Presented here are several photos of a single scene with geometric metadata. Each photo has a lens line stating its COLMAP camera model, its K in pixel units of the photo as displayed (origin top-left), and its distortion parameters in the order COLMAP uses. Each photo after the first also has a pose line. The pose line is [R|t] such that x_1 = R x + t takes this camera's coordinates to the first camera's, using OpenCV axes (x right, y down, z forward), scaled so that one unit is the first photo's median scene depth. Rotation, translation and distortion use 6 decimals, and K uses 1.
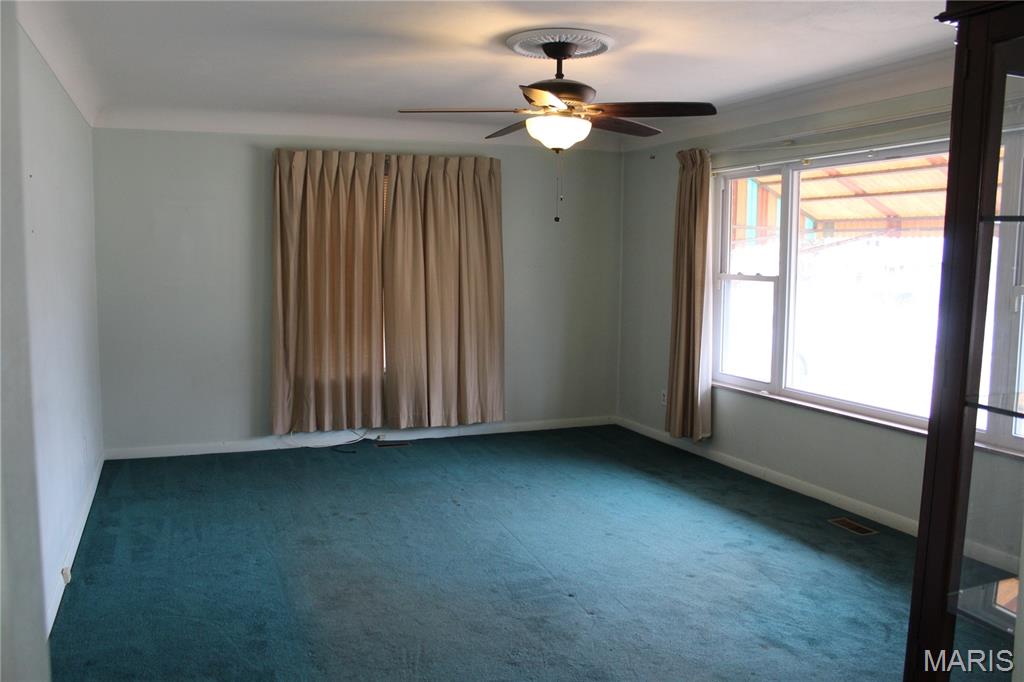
lens RADIAL K [[880.3, 0, 510.6], [0, 880.3, 342.1], [0, 0, 1]] dist [-0.134604, 0.059126]
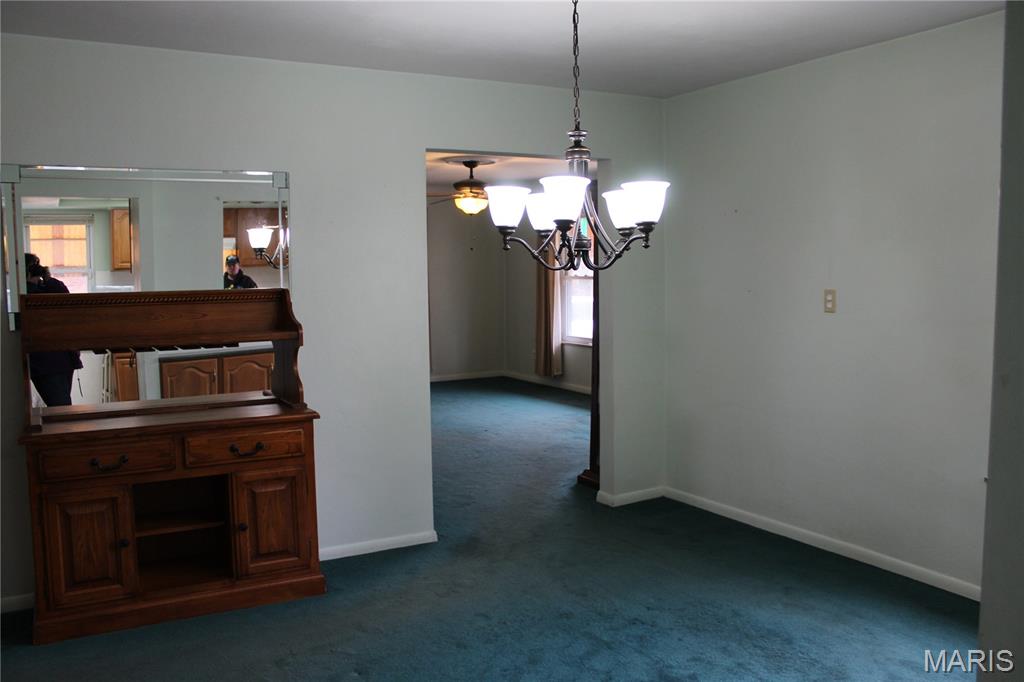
lens RADIAL K [[880.3, 0, 511.6], [0, 880.3, 341.5], [0, 0, 1]] dist [-0.134604, 0.059126]
pose [[0.990978, -0.029641, 0.130707, -0.082765], [0.031285, 0.999455, -0.010545, 0.061564], [-0.130323, 0.014539, 0.991365, -0.651588]]
